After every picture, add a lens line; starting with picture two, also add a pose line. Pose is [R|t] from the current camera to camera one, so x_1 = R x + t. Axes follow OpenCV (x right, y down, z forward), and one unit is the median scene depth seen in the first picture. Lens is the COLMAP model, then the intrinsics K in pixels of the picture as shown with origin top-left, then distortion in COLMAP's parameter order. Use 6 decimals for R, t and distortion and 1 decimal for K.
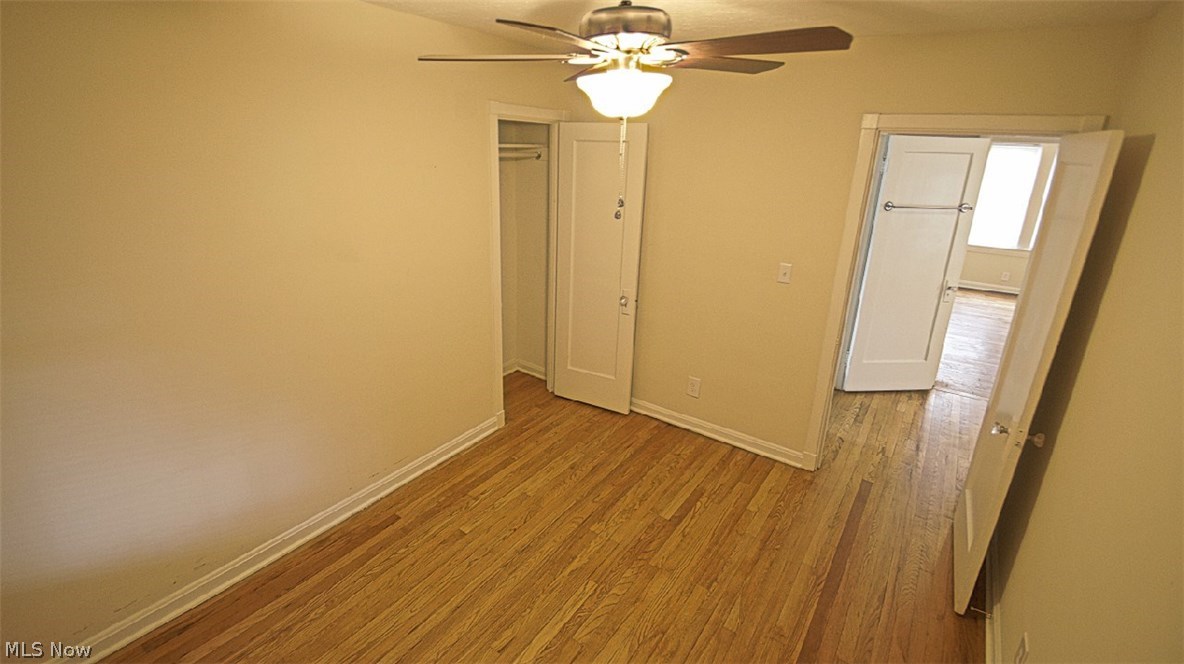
lens RADIAL K [[544.6, 0, 592.0], [0, 544.6, 332.0], [0, 0, 1]] dist [-0.000586, -0.000047]
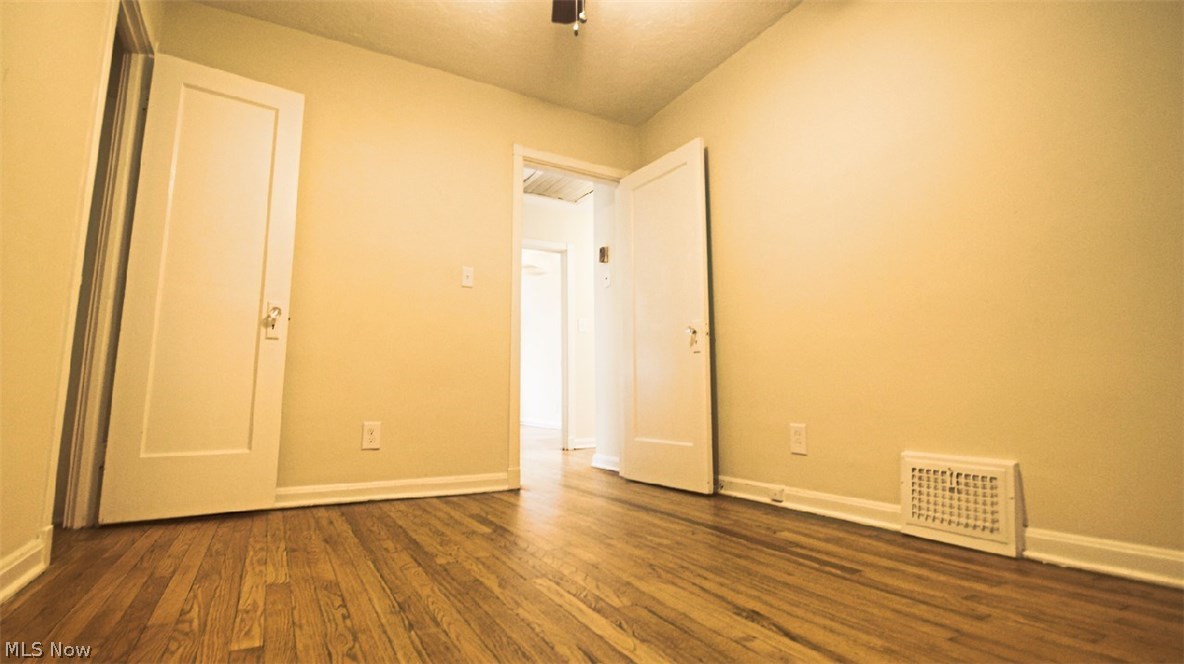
lens RADIAL K [[554.7, 0, 592.0], [0, 554.7, 332.0], [0, 0, 1]] dist [-0.018382, -0.000108]
pose [[0.432410, 0.063619, 0.899430, -0.450687], [0.323810, 0.920009, -0.220749, 0.281840], [-0.841528, 0.386698, 0.377221, 0.465117]]
